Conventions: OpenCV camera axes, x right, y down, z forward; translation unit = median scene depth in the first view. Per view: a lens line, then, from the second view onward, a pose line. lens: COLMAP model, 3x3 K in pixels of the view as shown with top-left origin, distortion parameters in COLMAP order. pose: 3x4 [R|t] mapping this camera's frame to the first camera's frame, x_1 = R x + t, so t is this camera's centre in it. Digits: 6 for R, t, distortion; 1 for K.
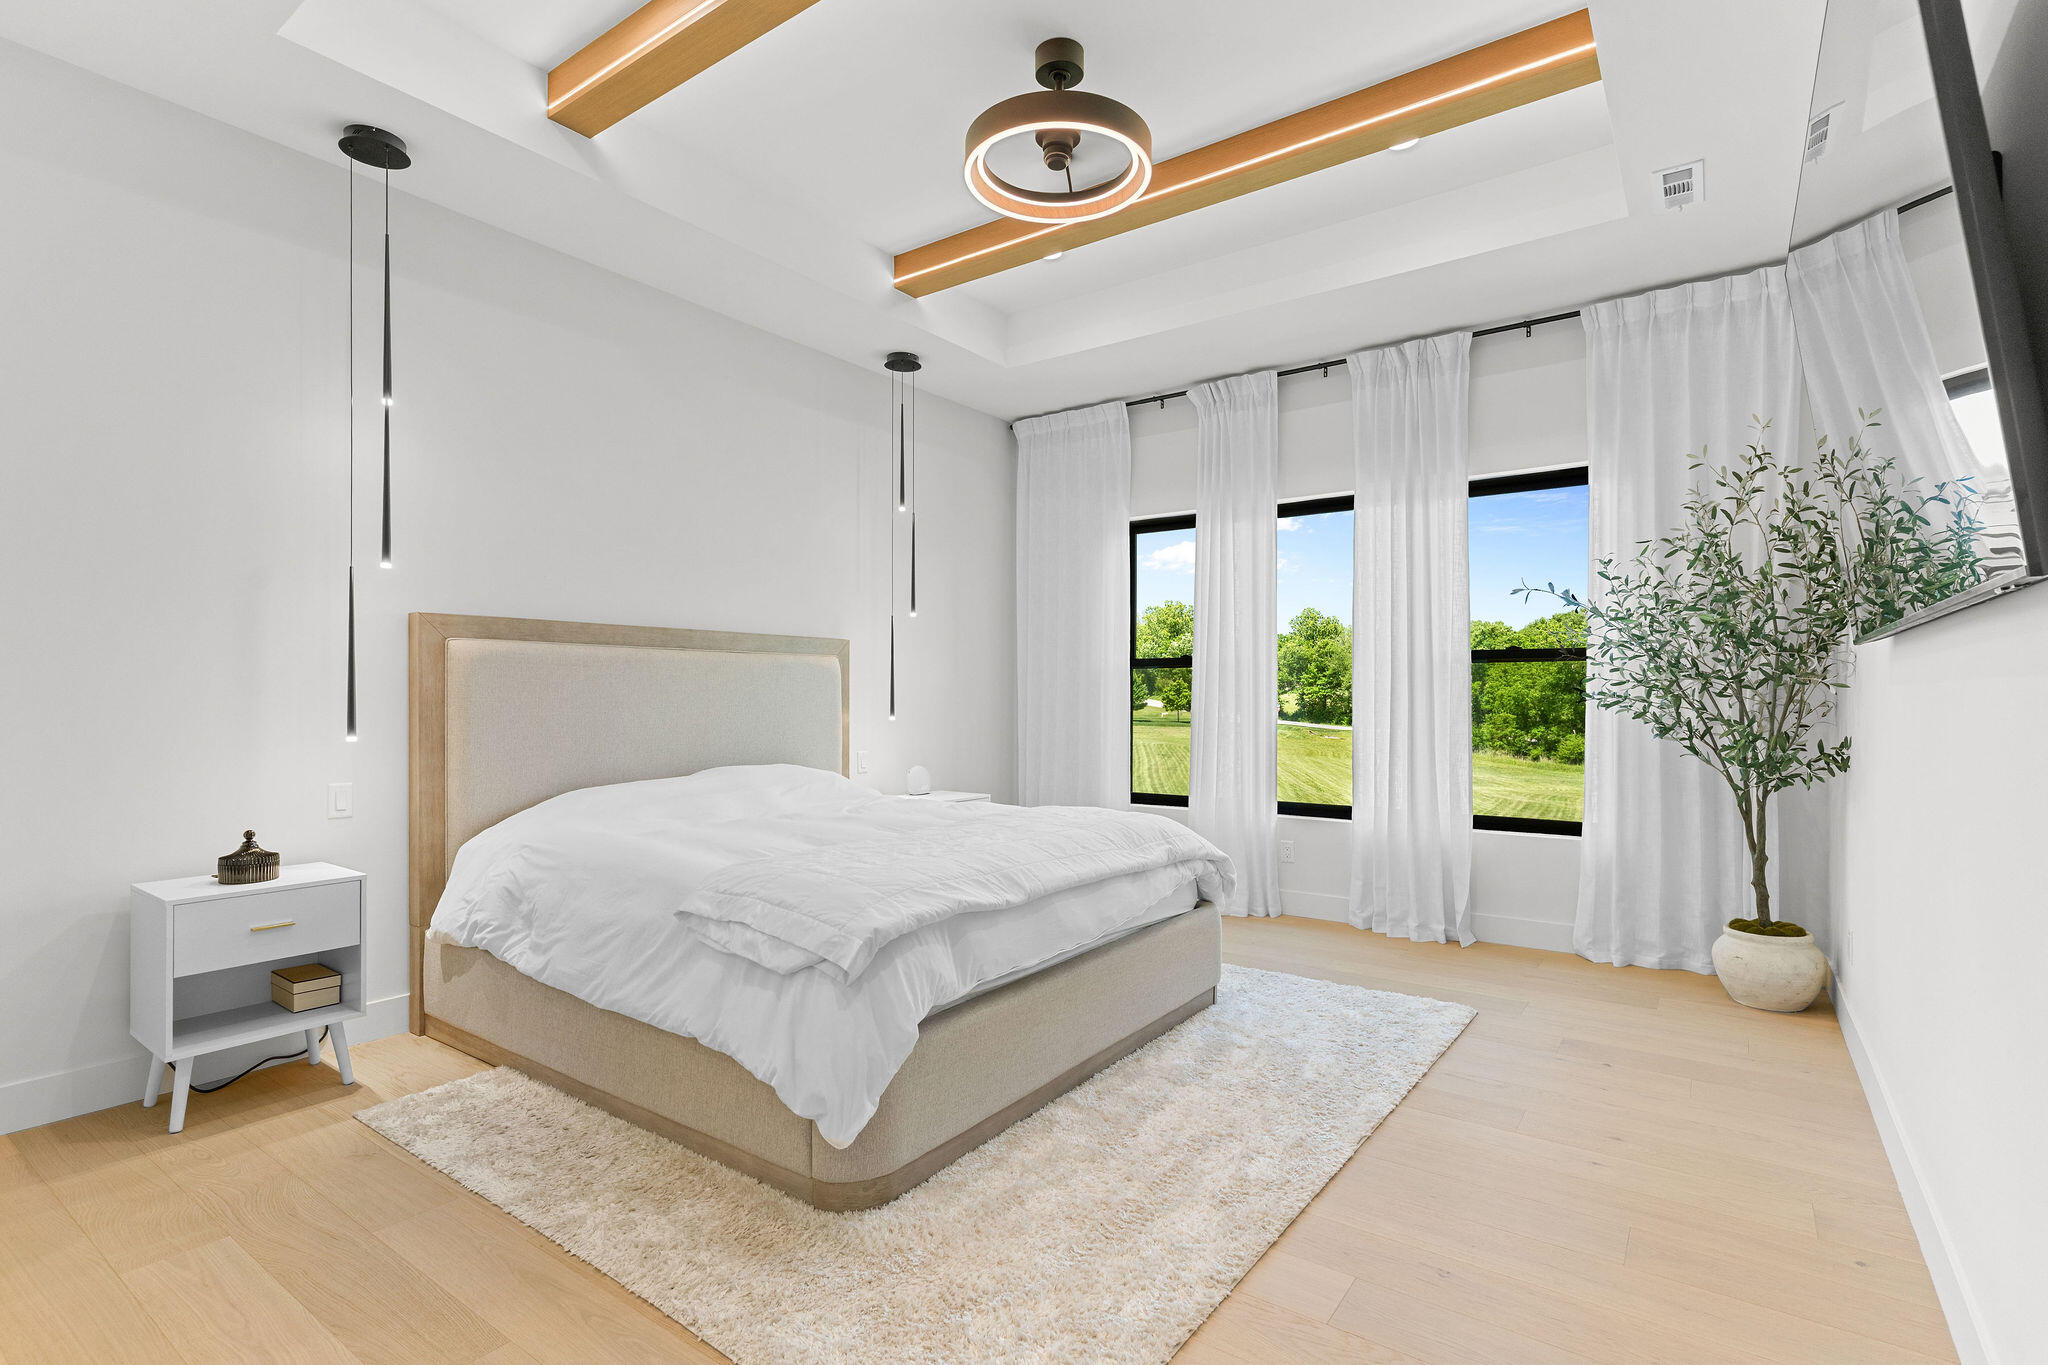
lens RADIAL K [[969.0, 0, 1019.0], [0, 969.0, 698.6], [0, 0, 1]] dist [-0.004490, -0.000228]
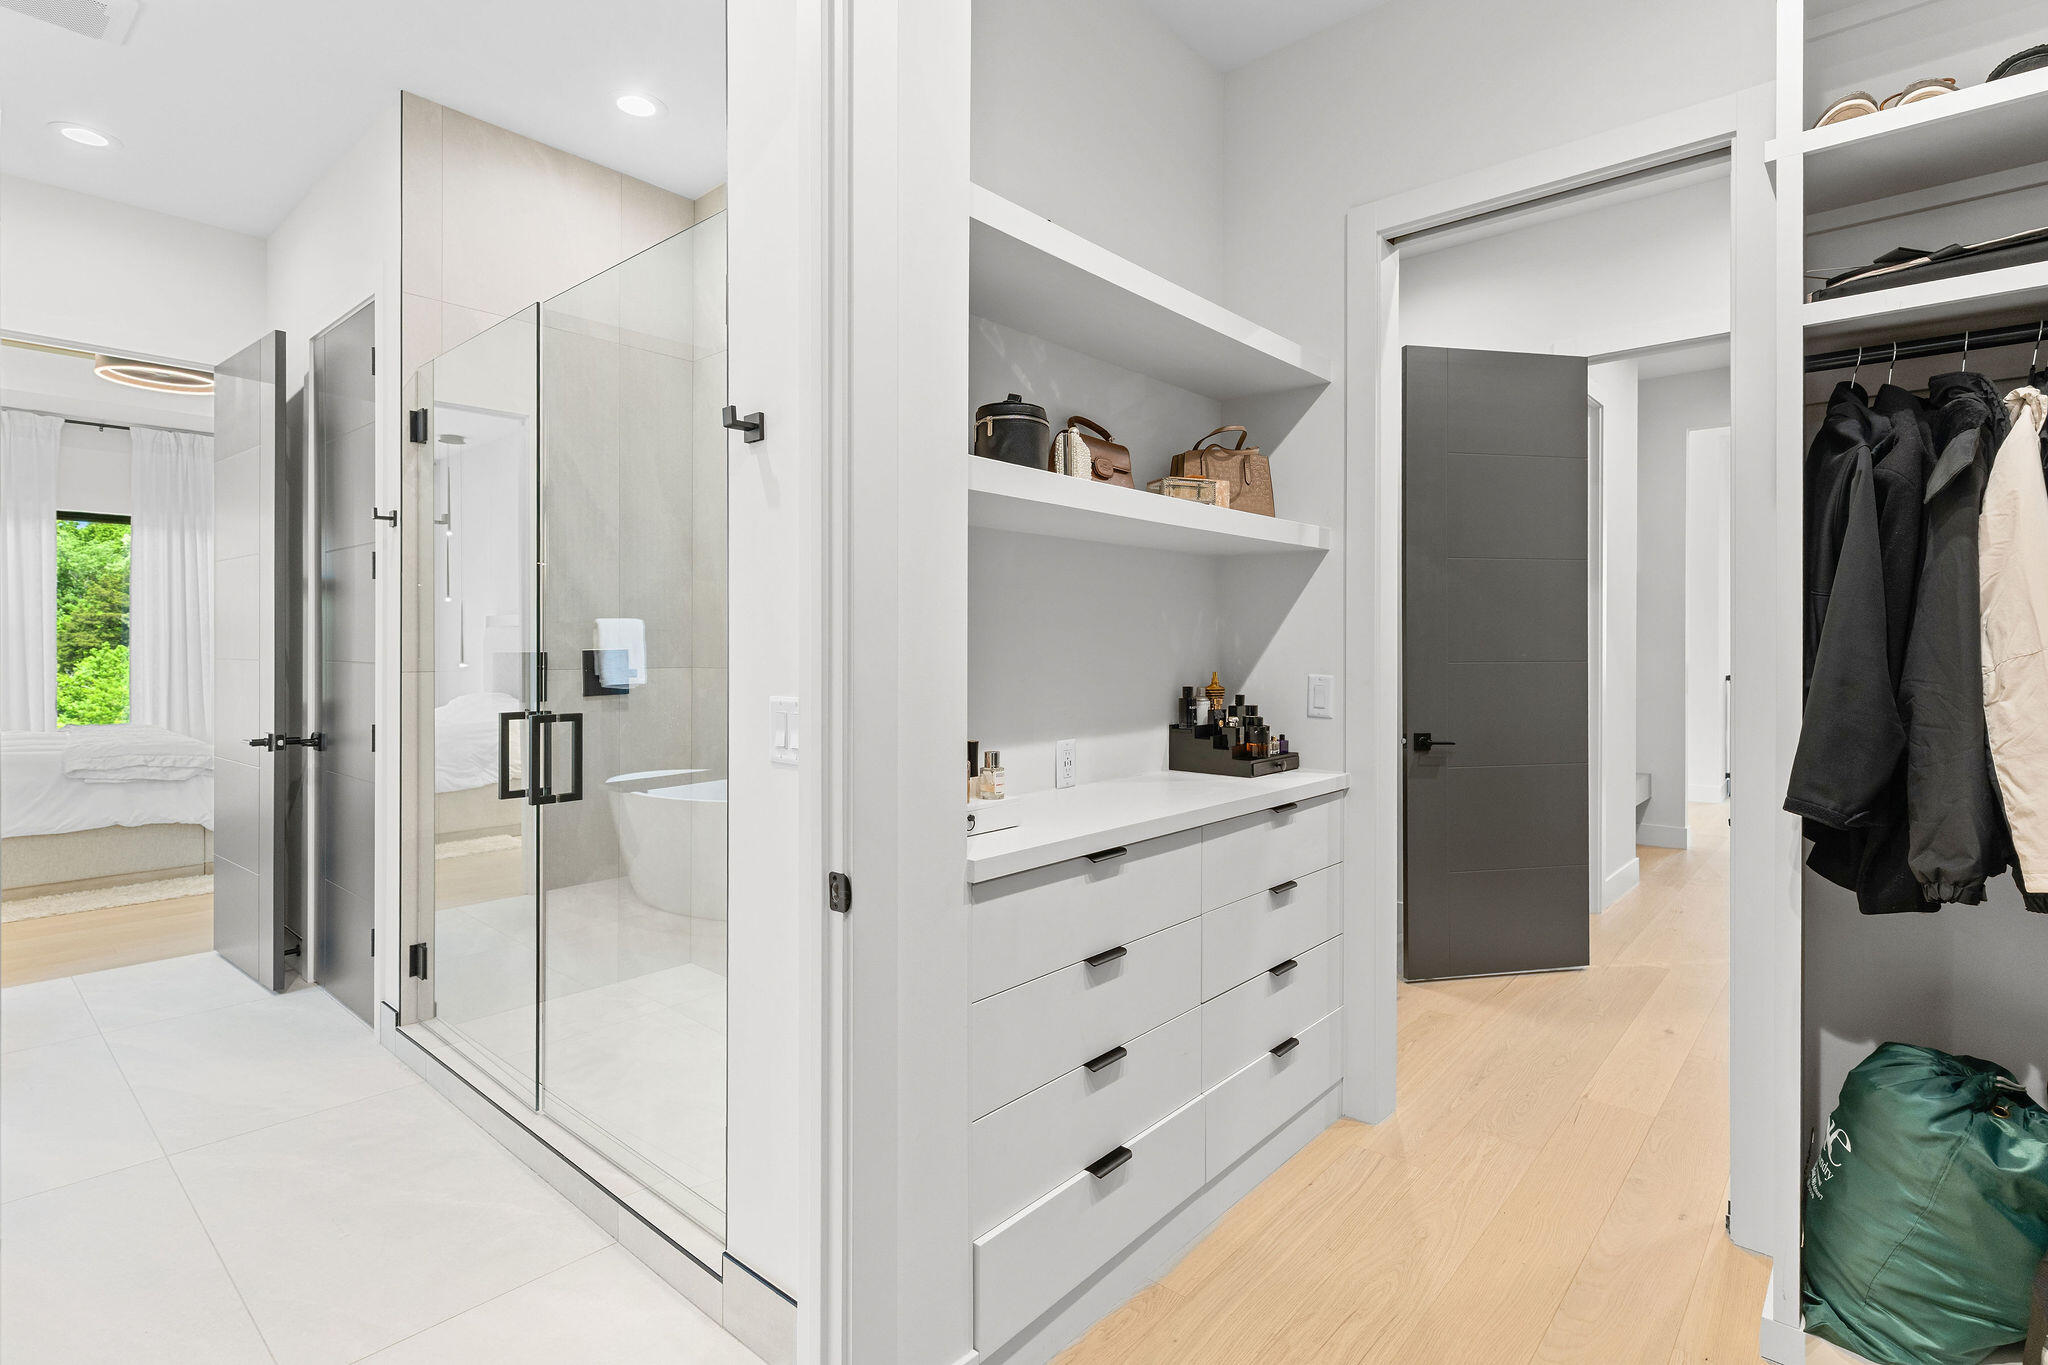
lens RADIAL K [[969.0, 0, 1023.5], [0, 969.0, 662.0], [0, 0, 1]] dist [-0.004490, -0.000228]
pose [[0.085660, -0.015858, 0.996198, -1.075621], [-0.004592, 0.999856, 0.016311, -0.018351], [-0.996314, -0.005972, 0.085575, -0.535697]]
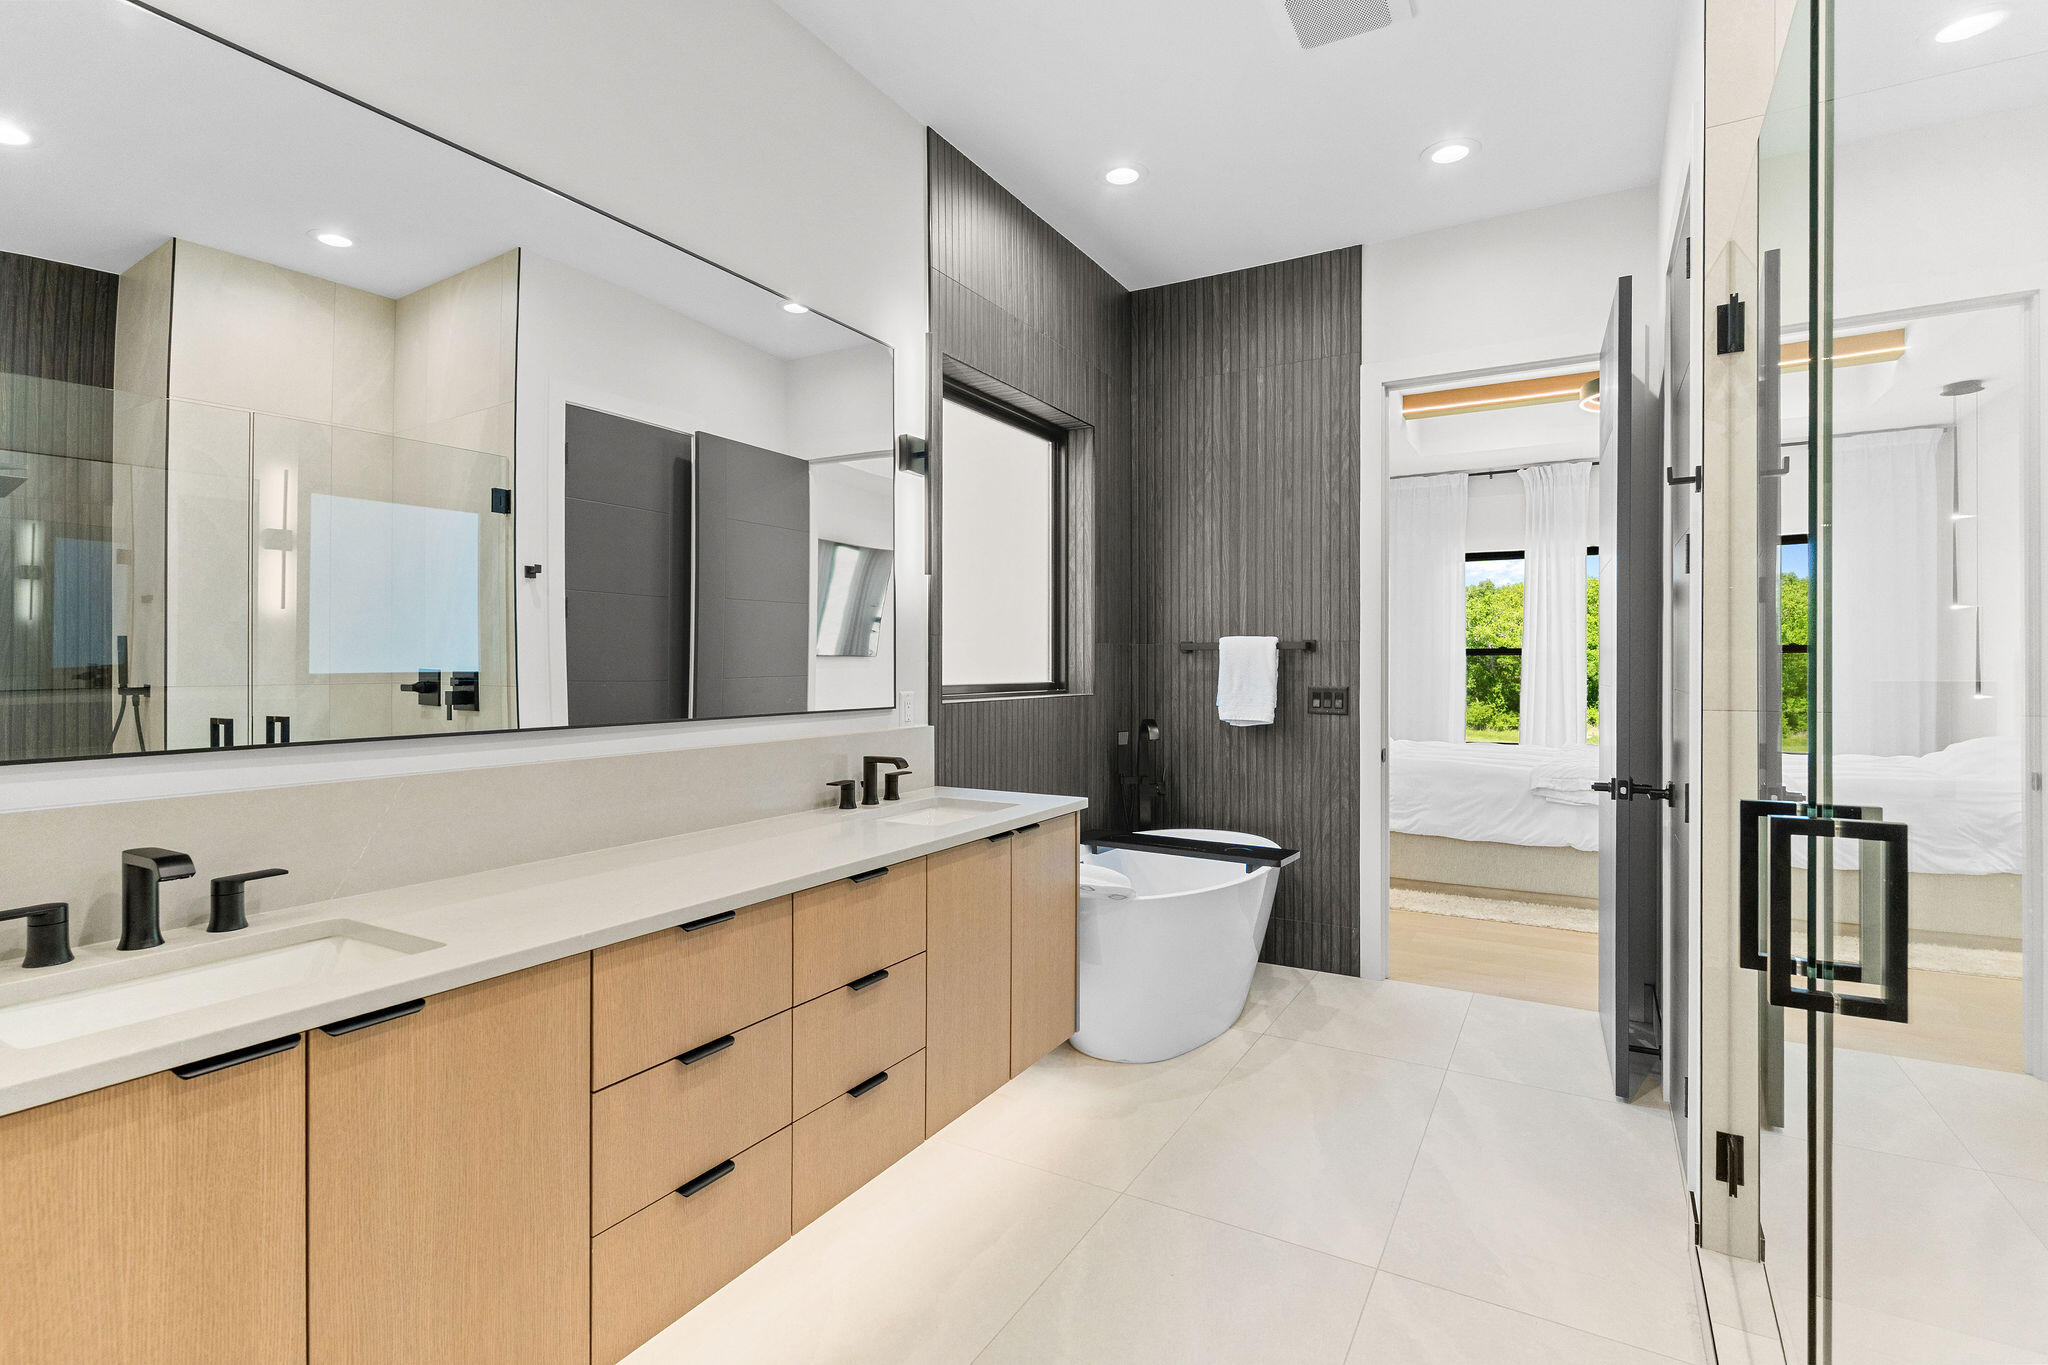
lens RADIAL K [[969.0, 0, 1033.3], [0, 969.0, 674.2], [0, 0, 1]] dist [-0.004490, -0.000228]
pose [[0.994507, -0.004664, 0.104564, -0.826670], [0.003936, 0.999967, 0.007170, -0.018874], [-0.104594, -0.006719, 0.994492, -0.463436]]
